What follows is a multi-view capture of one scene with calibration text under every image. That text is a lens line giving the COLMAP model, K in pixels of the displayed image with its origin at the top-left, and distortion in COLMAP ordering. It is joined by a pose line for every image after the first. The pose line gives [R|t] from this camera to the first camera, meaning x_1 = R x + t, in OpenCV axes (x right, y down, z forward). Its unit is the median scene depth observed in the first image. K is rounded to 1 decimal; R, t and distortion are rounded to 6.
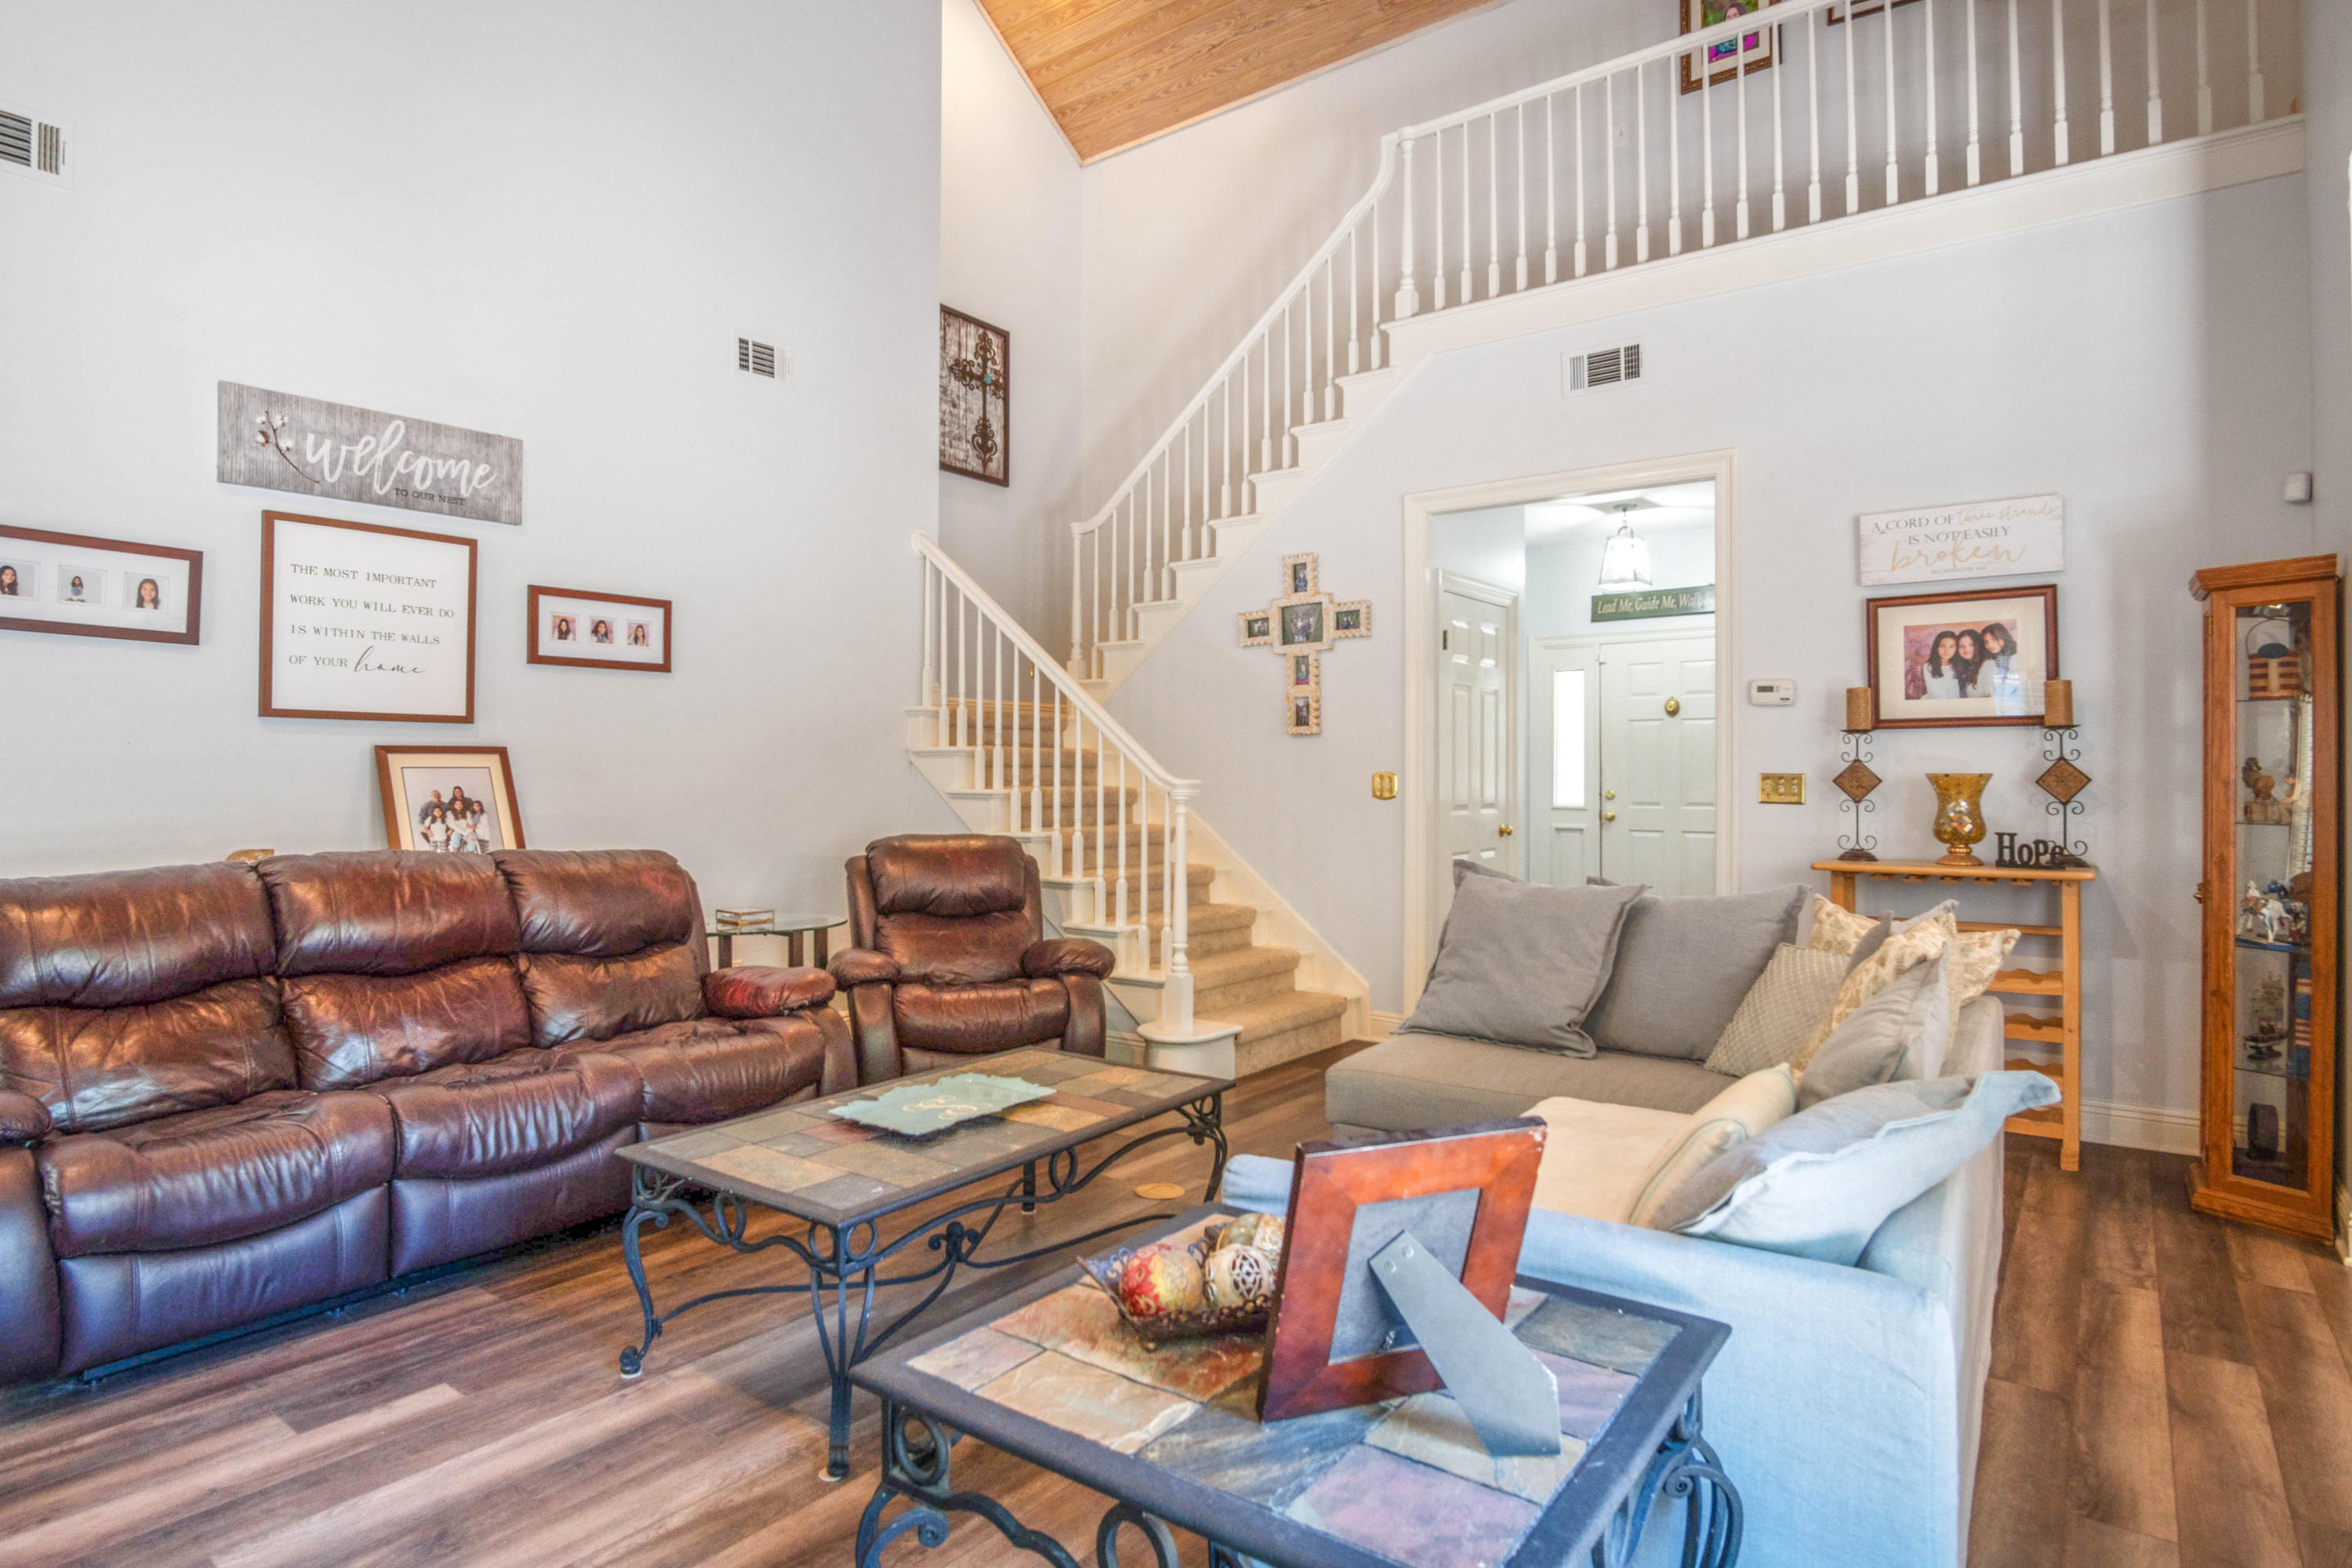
lens RADIAL K [[1255.5, 0, 1206.5], [0, 1255.5, 771.9], [0, 0, 1]] dist [-0.037029, 0.011403]
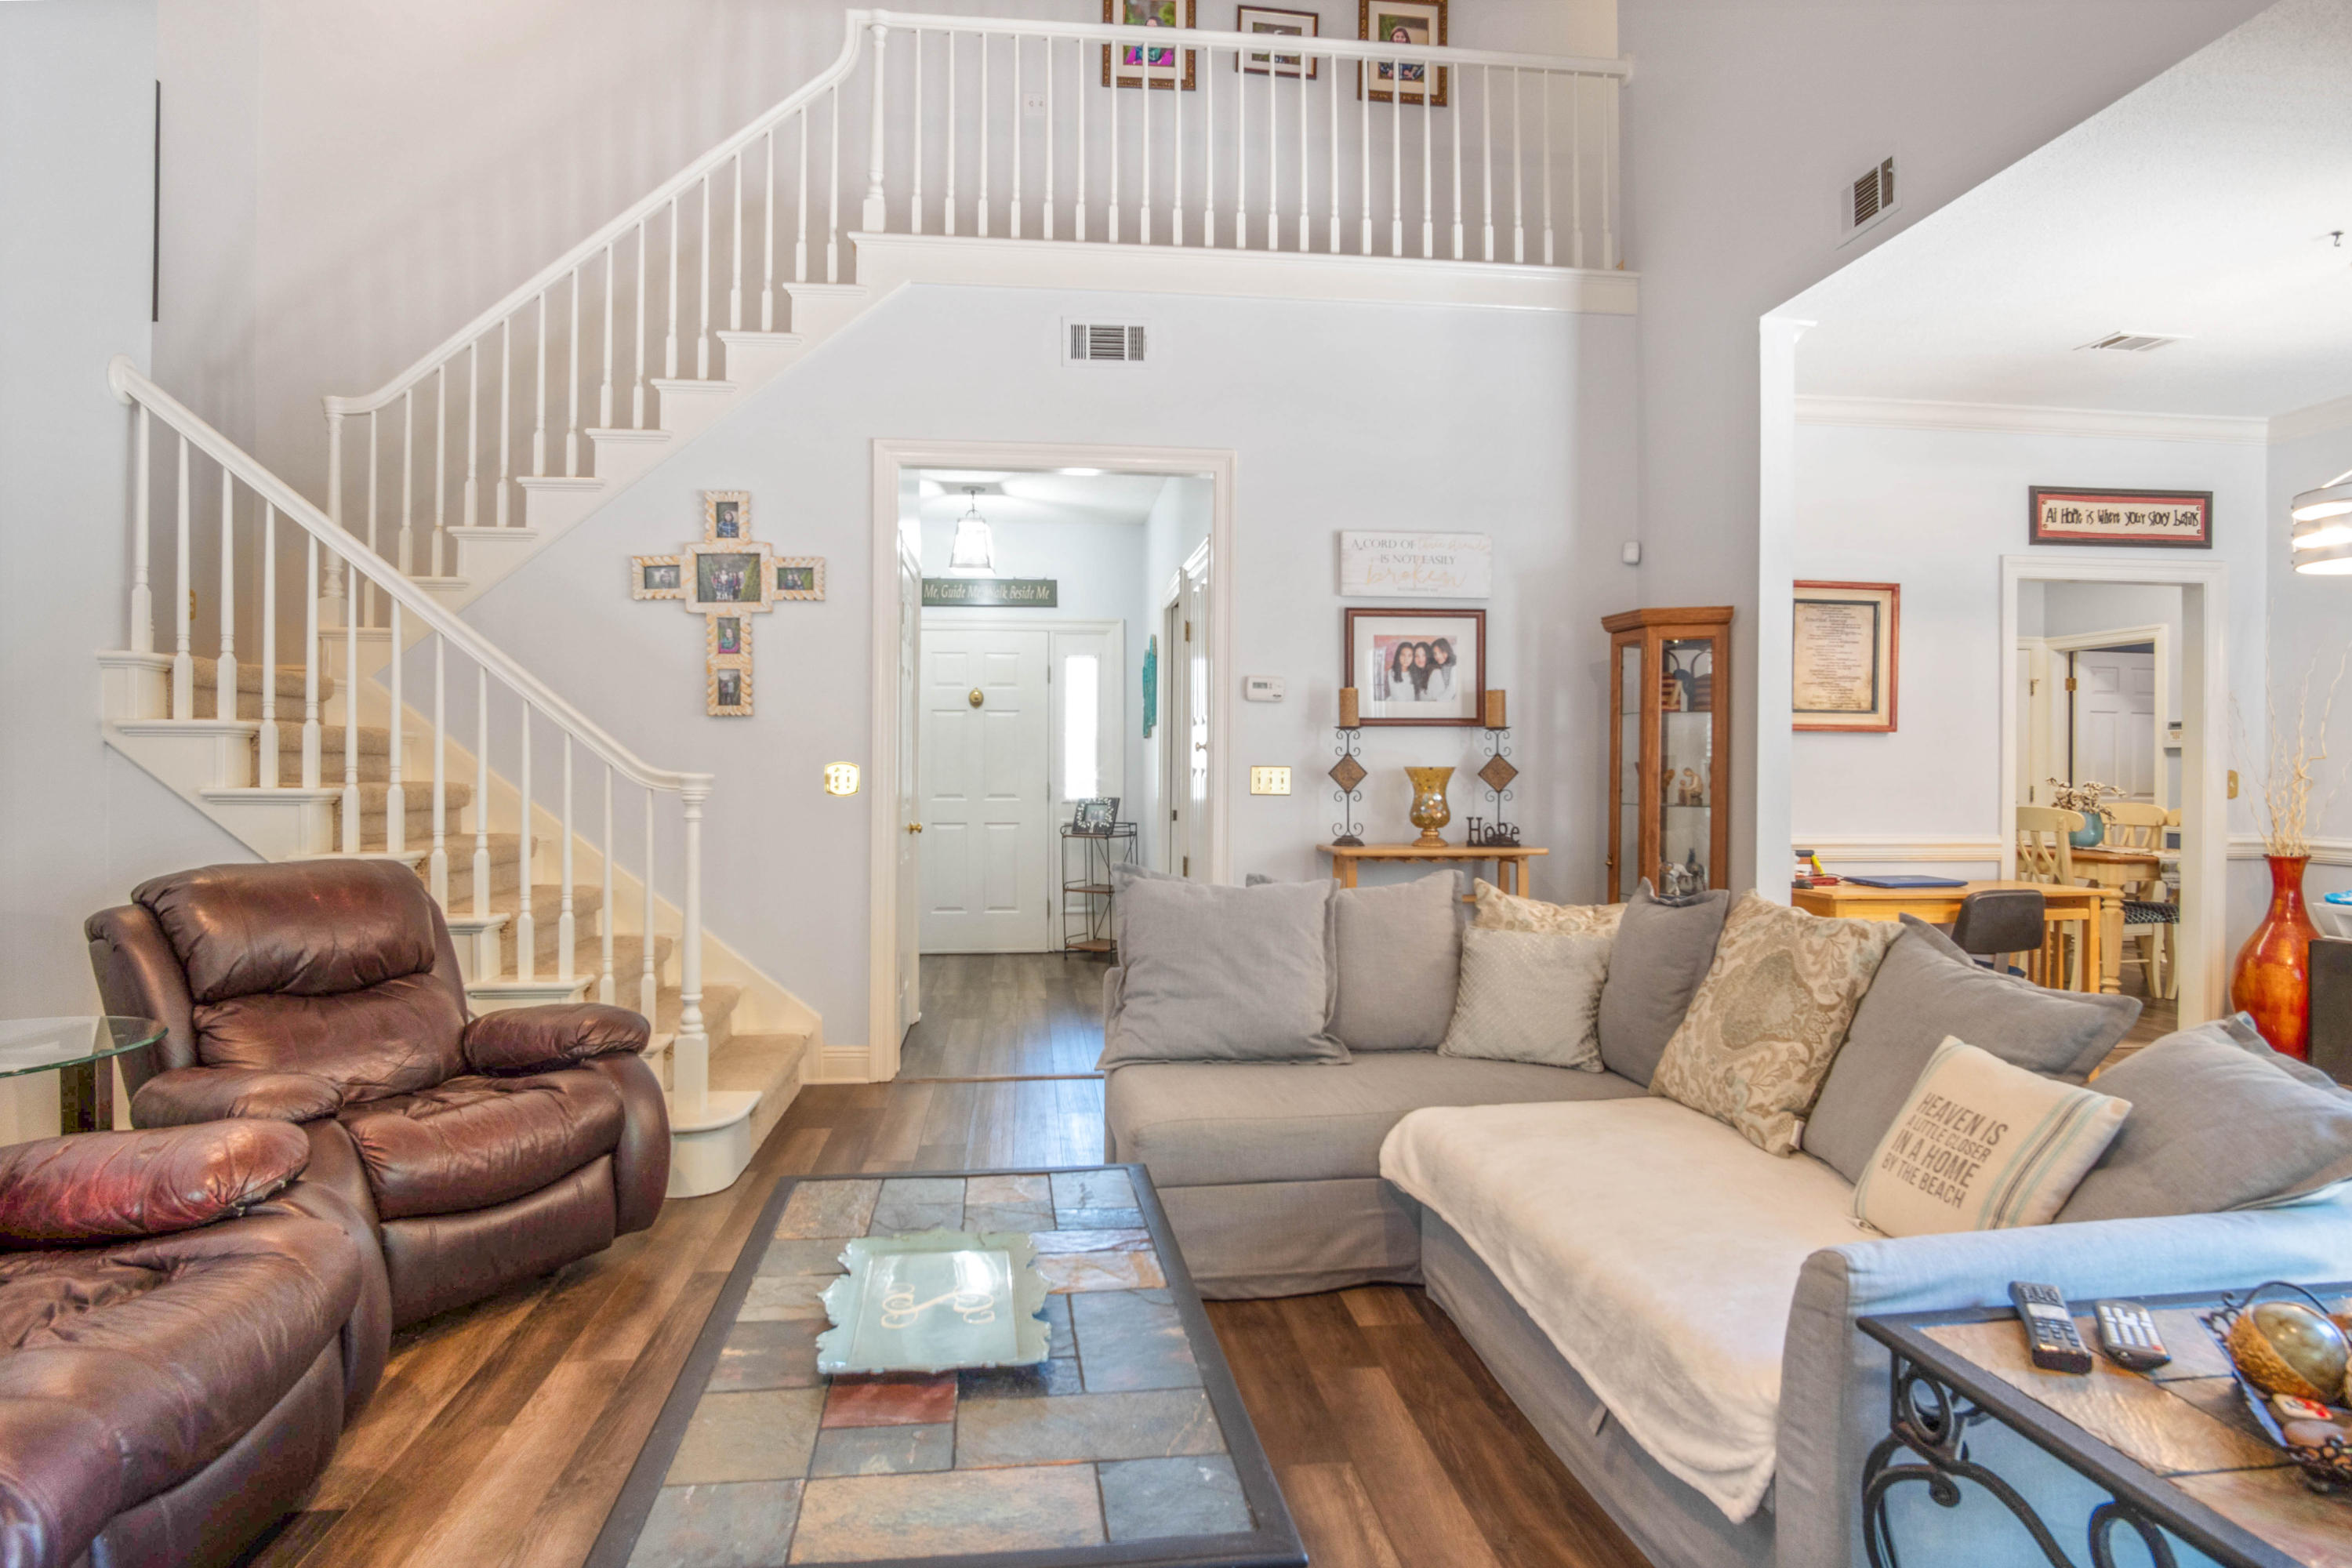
lens RADIAL K [[1255.5, 0, 1168.9], [0, 1255.5, 775.3], [0, 0, 1]] dist [-0.037029, 0.011403]
pose [[0.734673, -0.003171, 0.678414, -0.307607], [-0.004040, 0.999951, 0.009049, -0.000223], [-0.678409, -0.009389, 0.734624, 0.265073]]
